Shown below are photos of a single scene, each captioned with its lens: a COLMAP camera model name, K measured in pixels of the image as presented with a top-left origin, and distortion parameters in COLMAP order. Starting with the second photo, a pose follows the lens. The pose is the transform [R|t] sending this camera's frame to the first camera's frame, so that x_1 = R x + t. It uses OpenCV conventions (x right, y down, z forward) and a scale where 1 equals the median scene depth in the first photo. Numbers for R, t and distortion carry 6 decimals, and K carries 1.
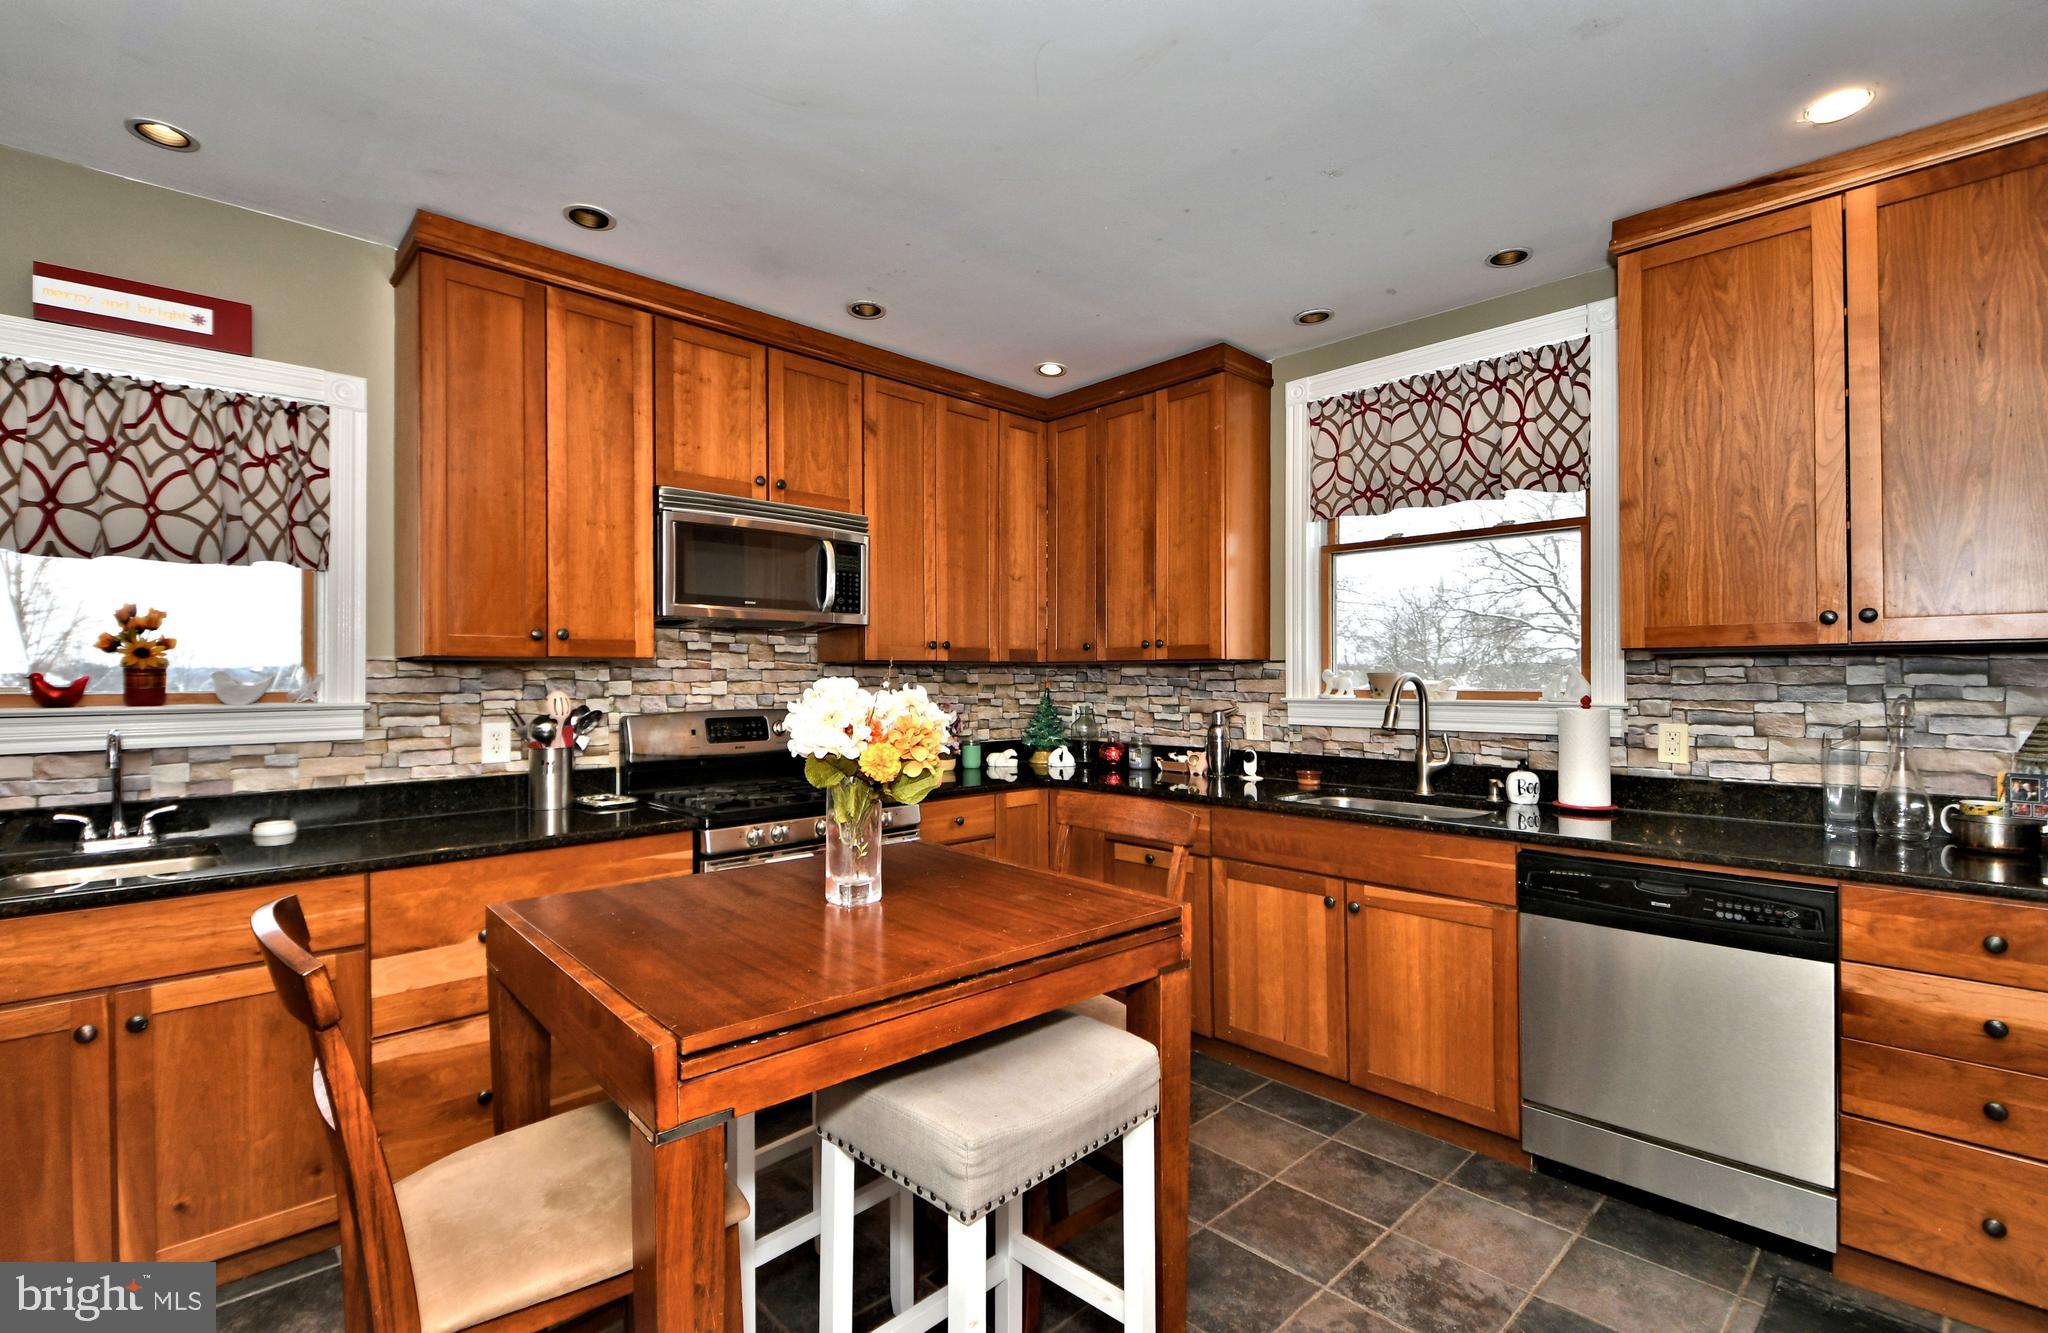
lens RADIAL K [[885.0, 0, 984.2], [0, 885.0, 680.6], [0, 0, 1]] dist [0.001086, -0.011182]
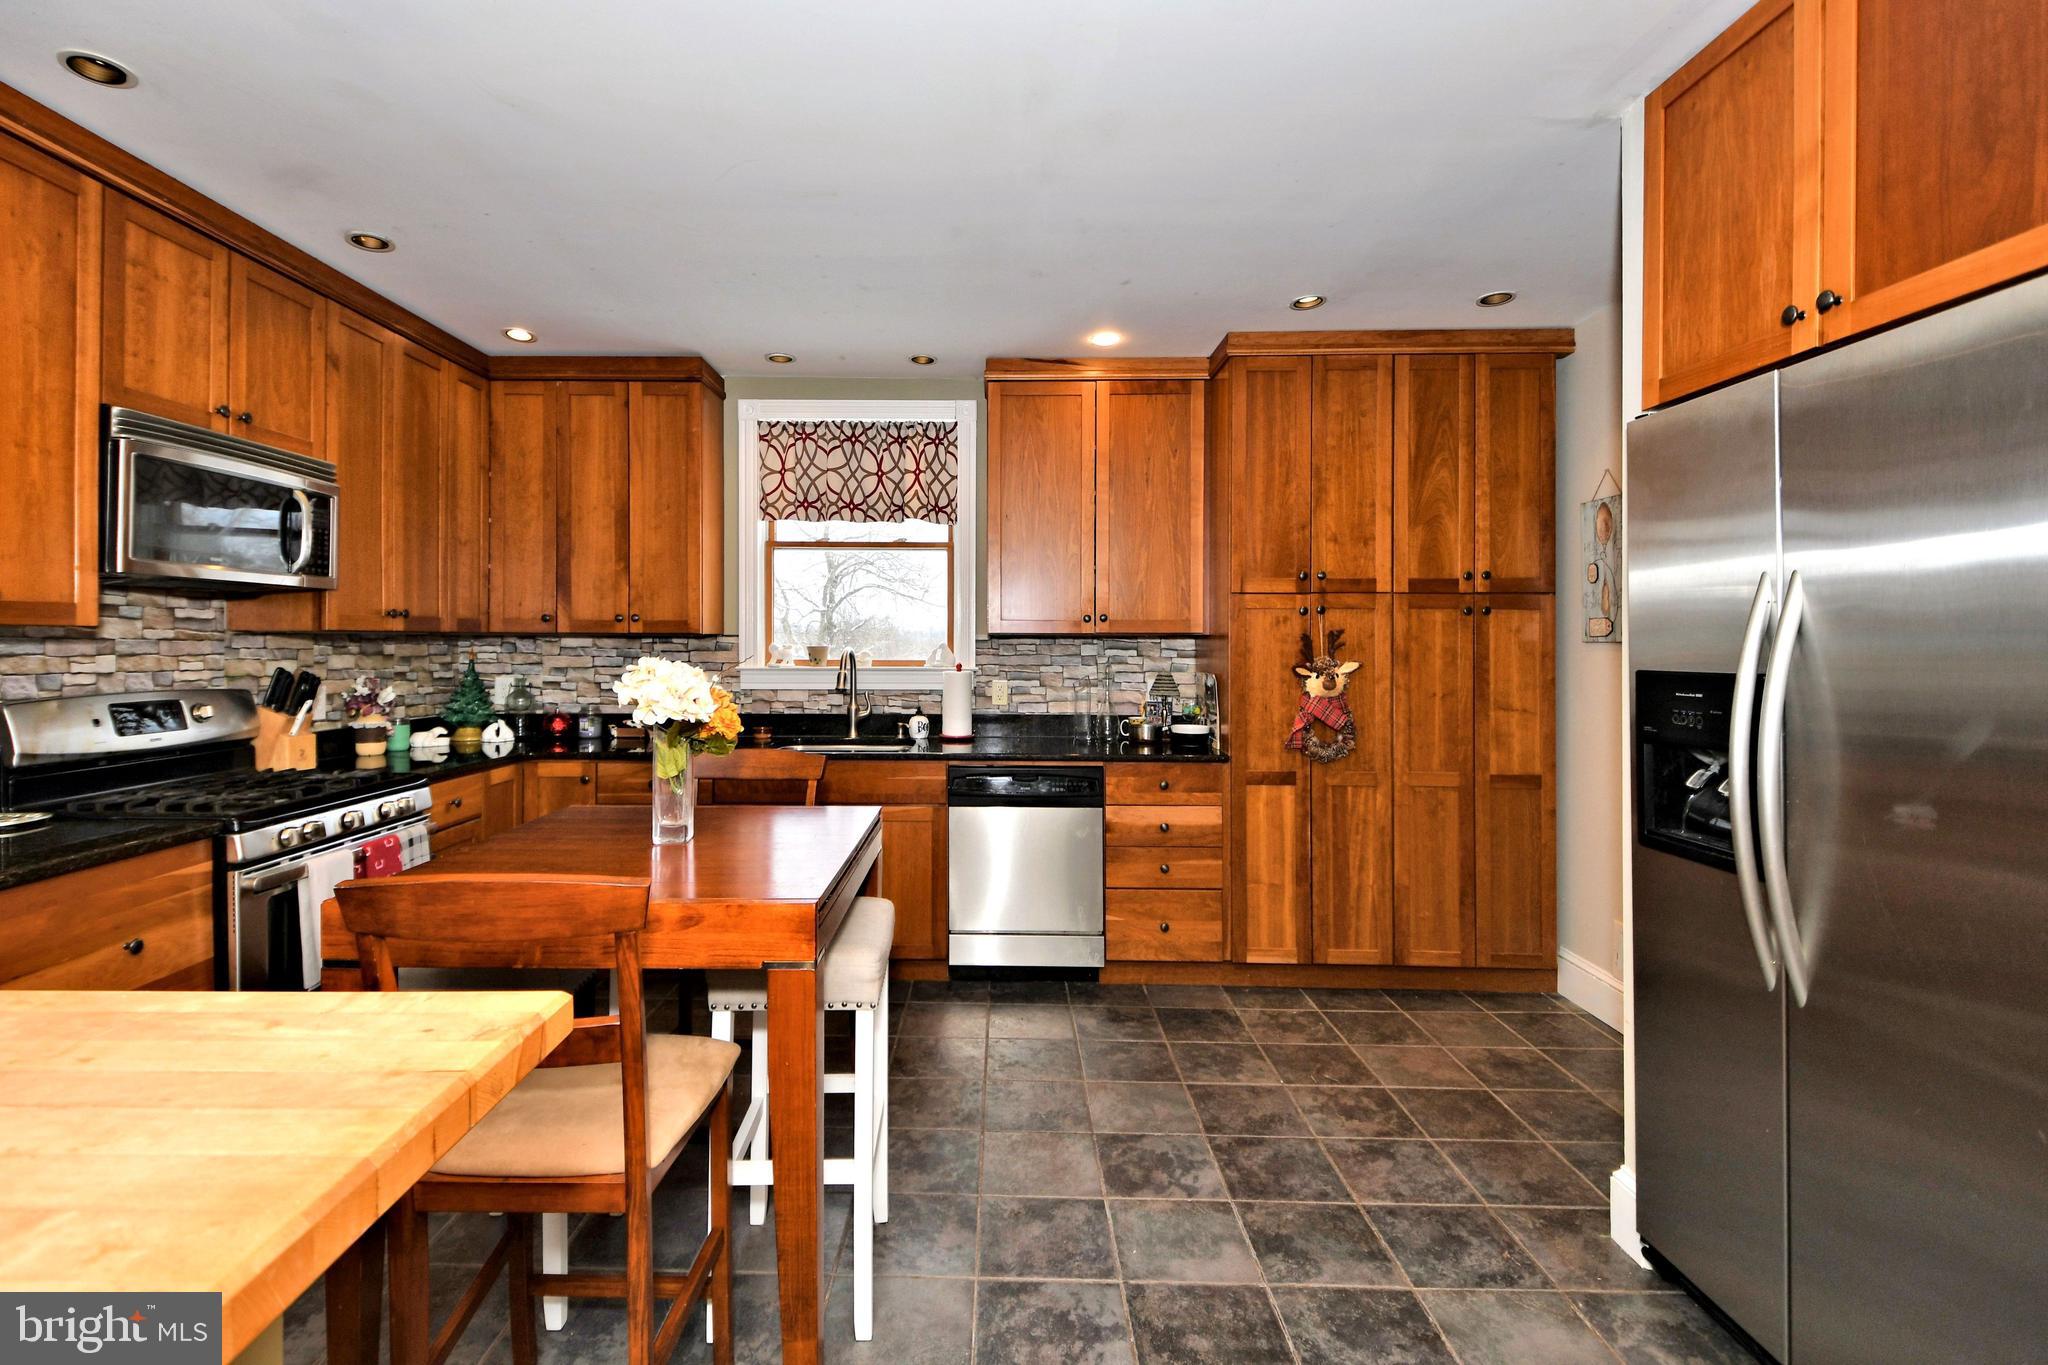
lens RADIAL K [[940.3, 0, 1015.0], [0, 940.3, 646.3], [0, 0, 1]] dist [0.000534, -0.021661]
pose [[0.660049, 0.002404, 0.751219, -0.411531], [-0.003028, 0.999995, -0.000539, -0.009554], [-0.751217, -0.001919, 0.660053, -0.118768]]
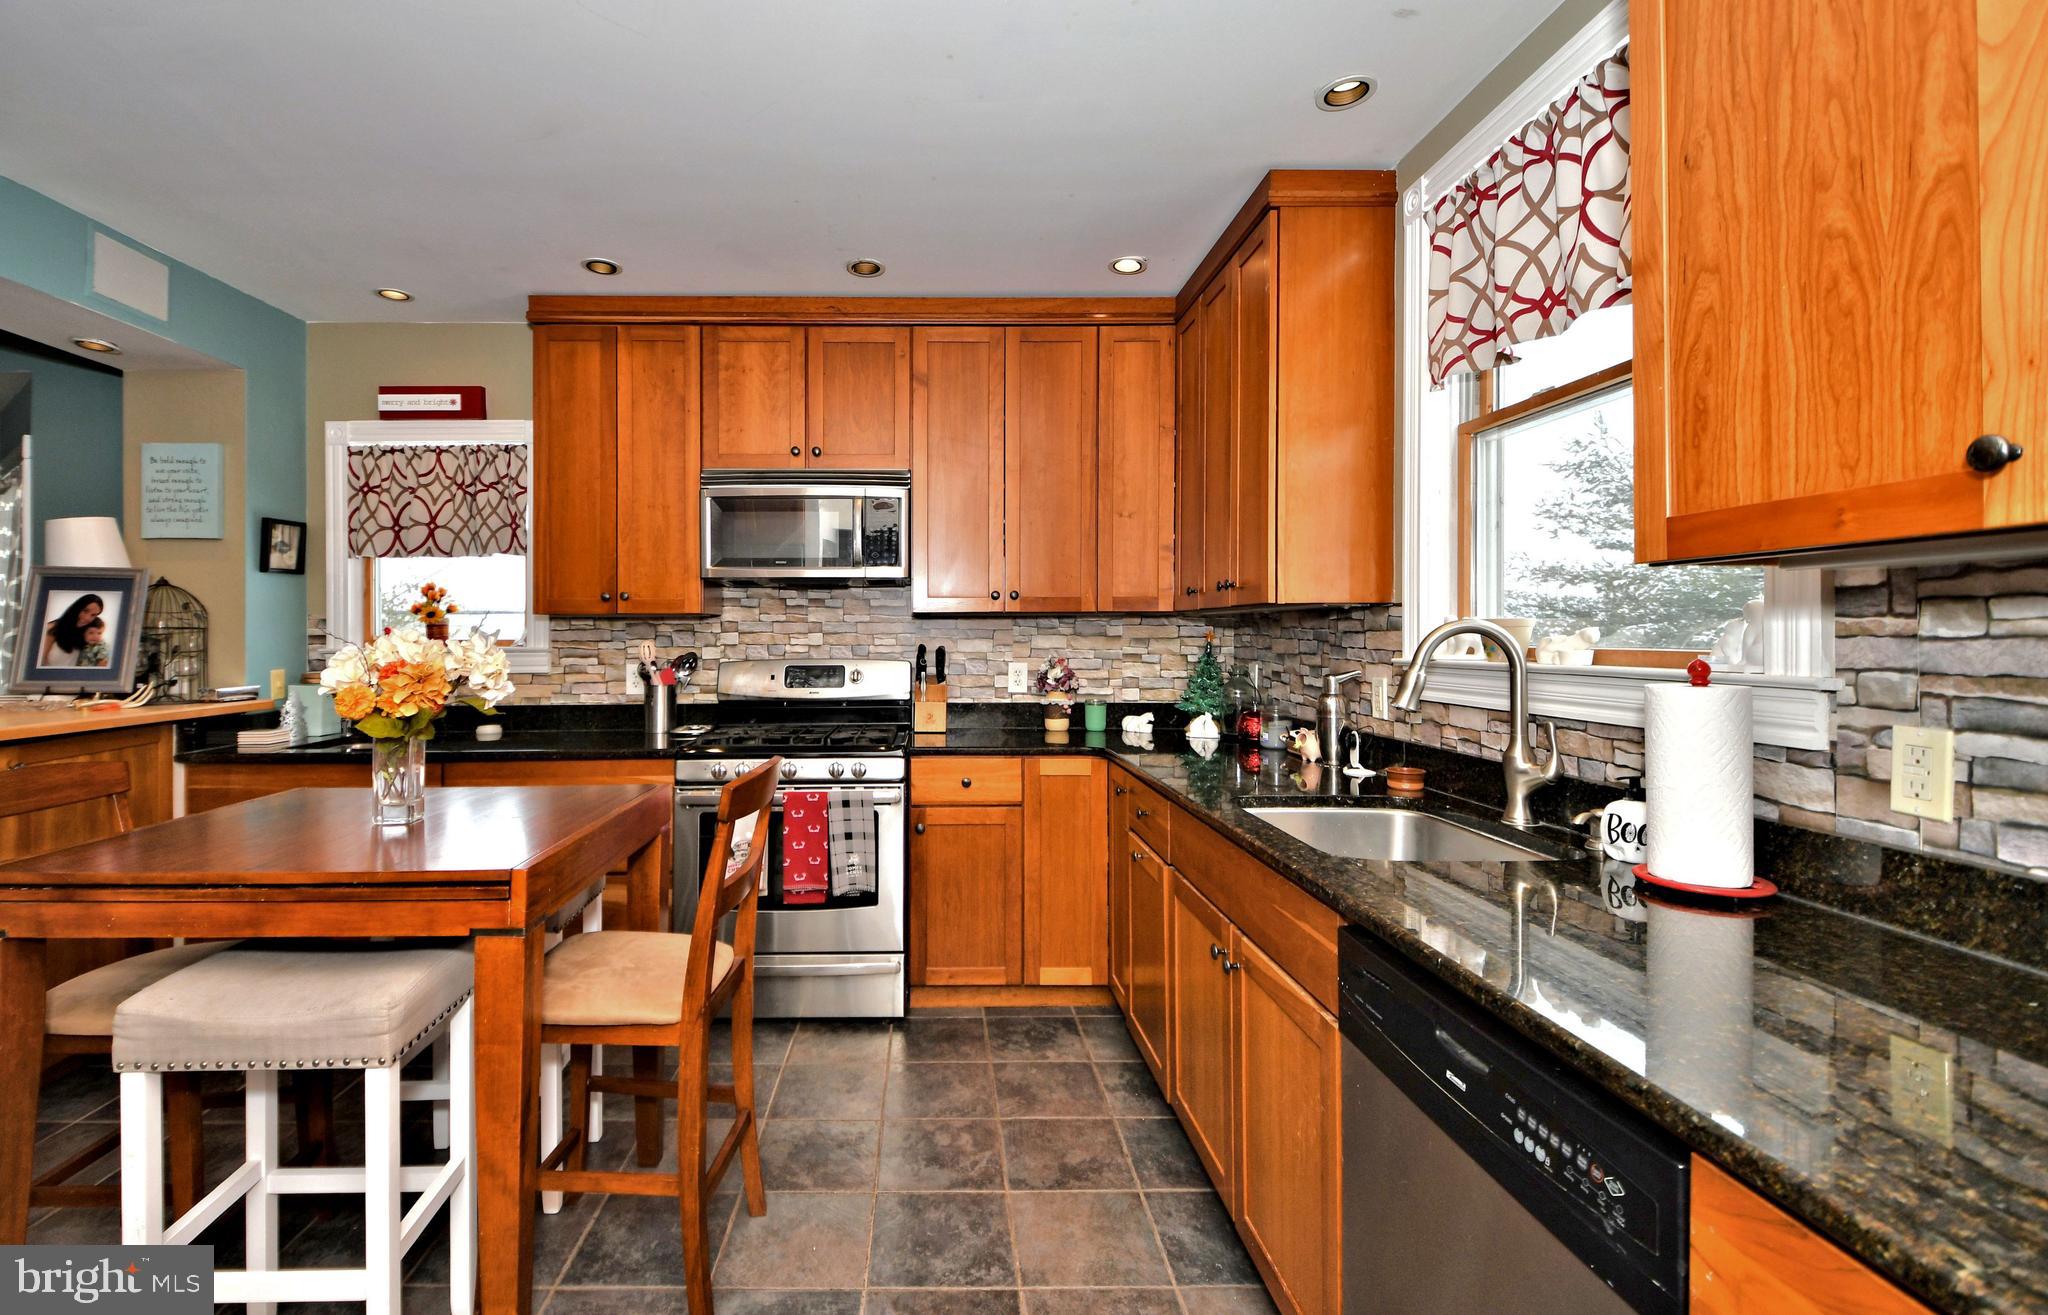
lens RADIAL K [[889.9, 0, 949.6], [0, 889.9, 634.1], [0, 0, 1]] dist [-0.001585, -0.000763]
pose [[0.744712, 0.000627, -0.667386, 0.622910], [-0.002400, 0.999996, -0.001738, 0.003914], [0.667382, 0.002896, 0.744710, 0.303592]]
